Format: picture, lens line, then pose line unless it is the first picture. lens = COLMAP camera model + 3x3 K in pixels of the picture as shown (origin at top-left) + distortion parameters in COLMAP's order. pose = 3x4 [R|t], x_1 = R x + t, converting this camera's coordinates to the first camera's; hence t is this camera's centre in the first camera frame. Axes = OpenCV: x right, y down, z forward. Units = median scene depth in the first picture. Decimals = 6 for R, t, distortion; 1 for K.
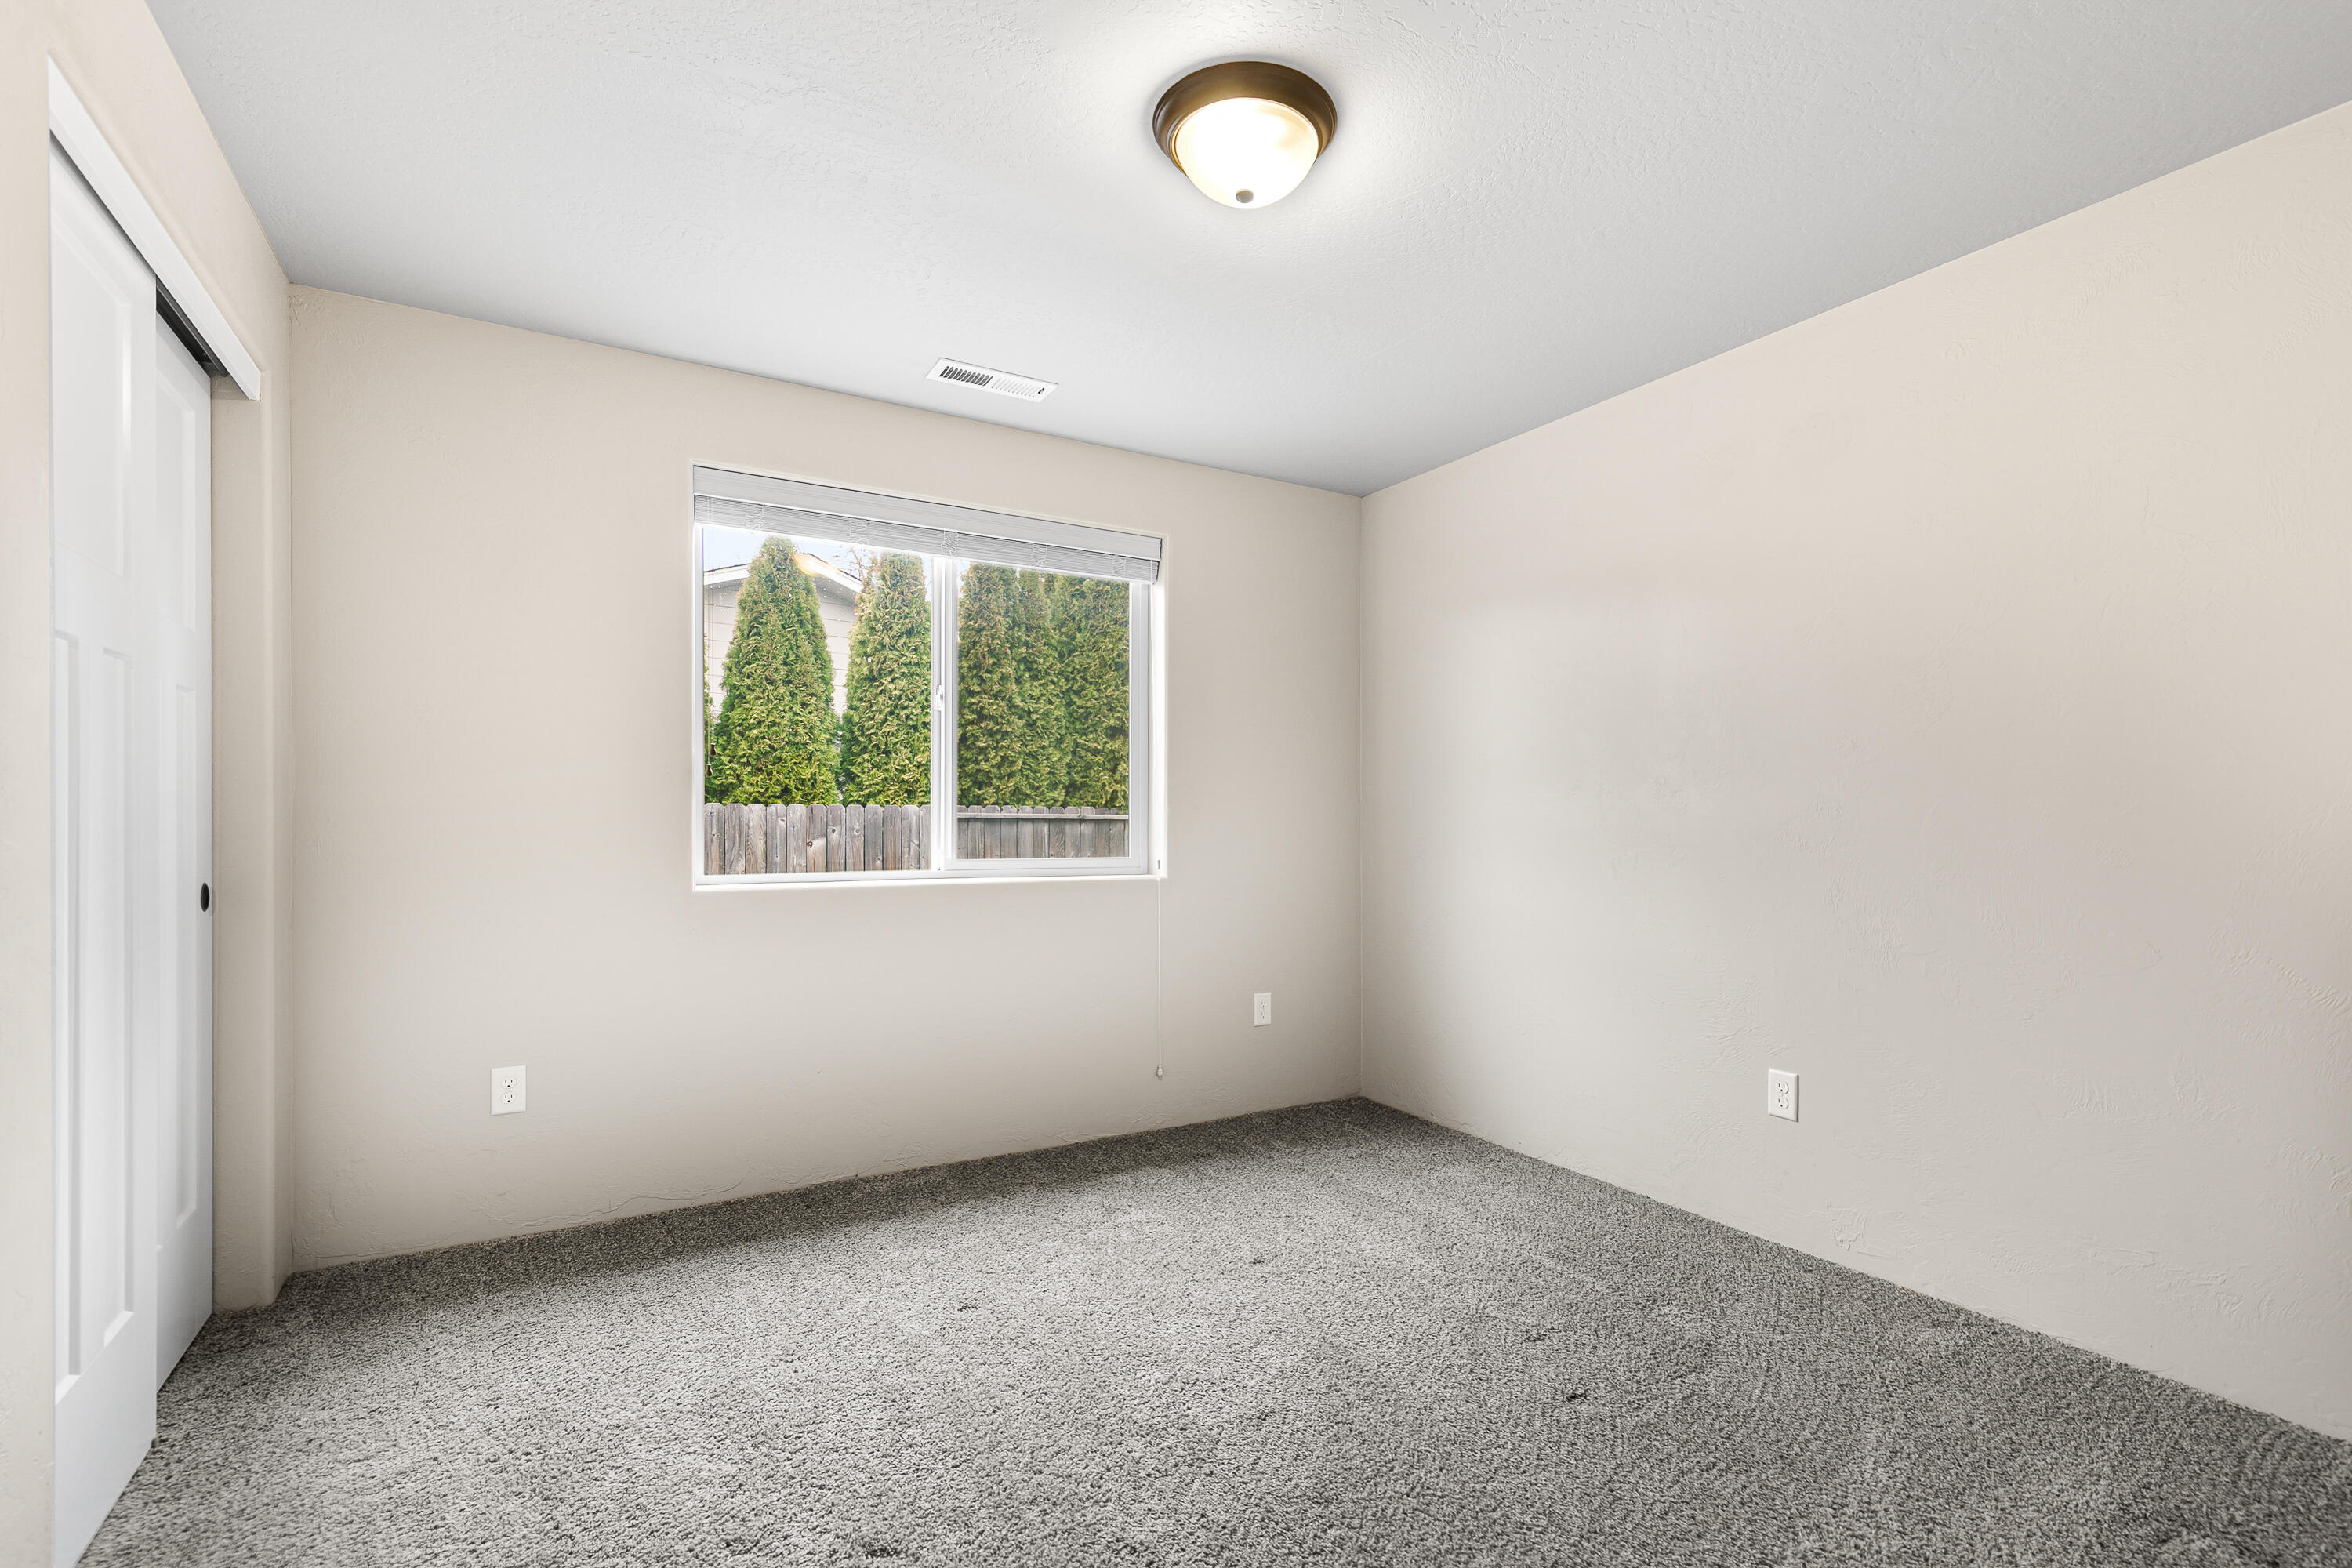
lens RADIAL K [[1076.4, 0, 1179.5], [0, 1076.4, 796.5], [0, 0, 1]] dist [0.010926, -0.000183]
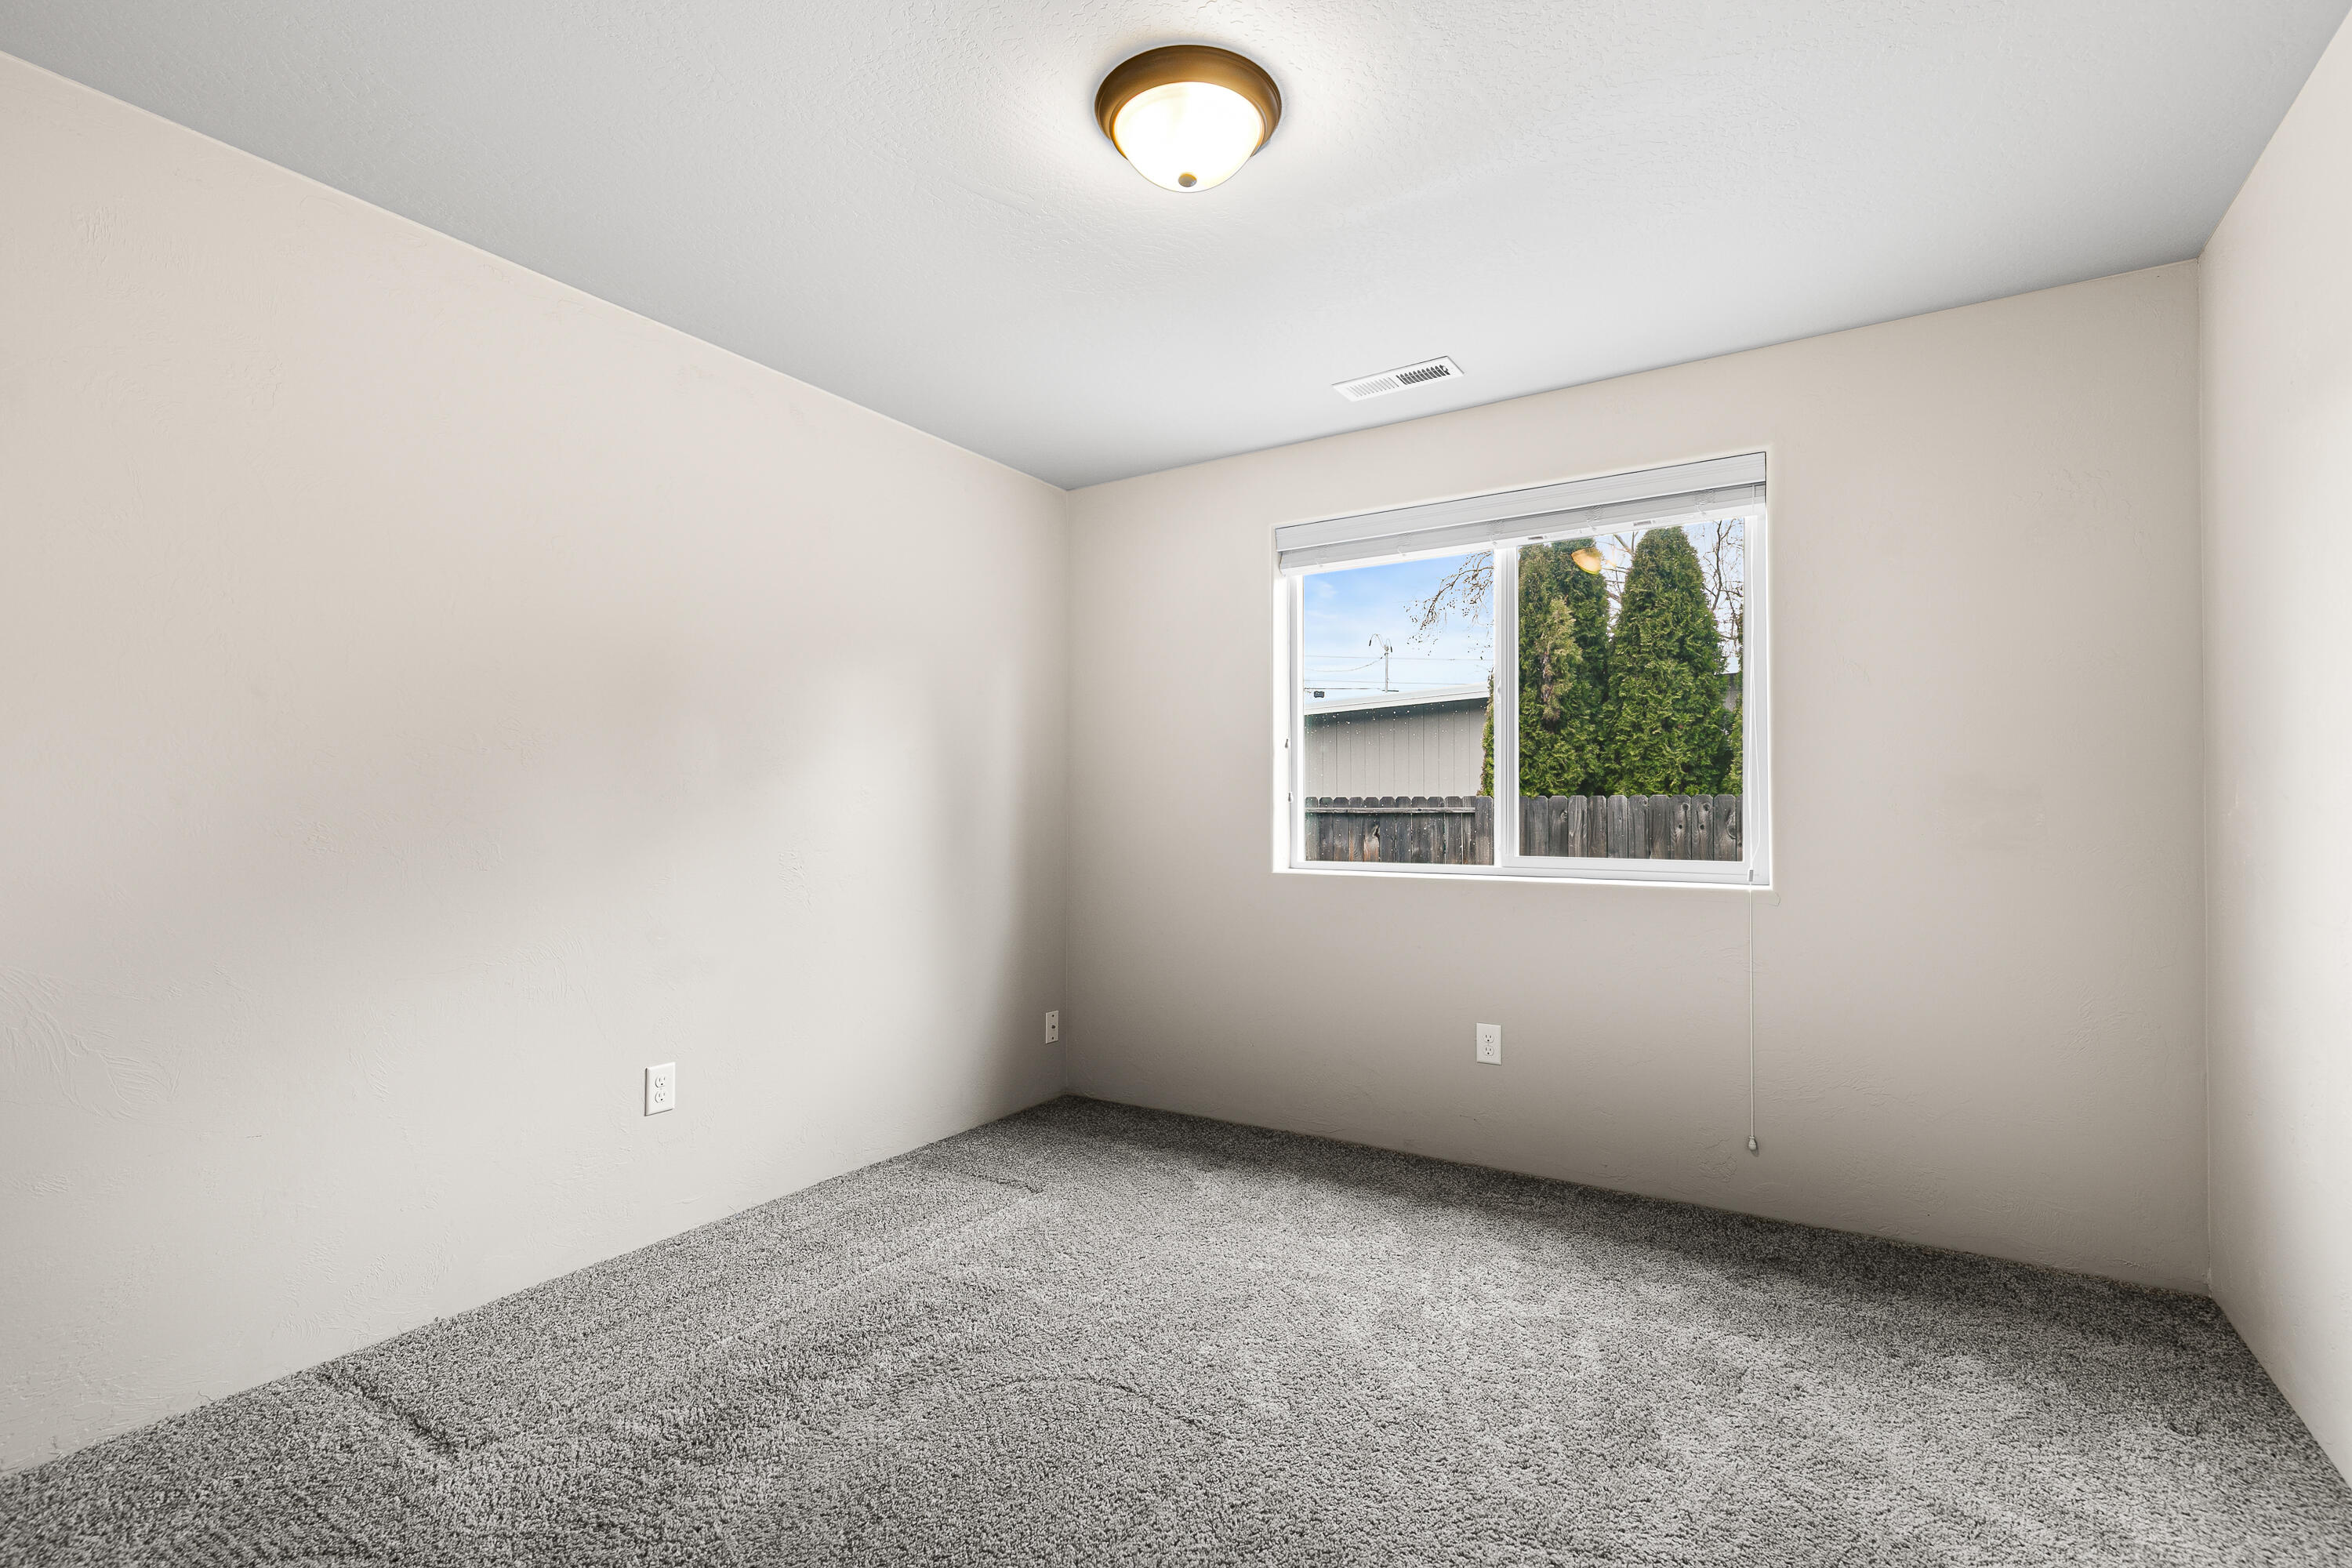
lens RADIAL K [[1076.4, 0, 1179.6], [0, 1076.4, 803.1], [0, 0, 1]] dist [0.010926, -0.000183]
pose [[0.461448, -0.013926, -0.887058, 0.479711], [0.021661, 0.999756, -0.004427, 0.007785], [0.886903, -0.017172, 0.461637, 0.267000]]
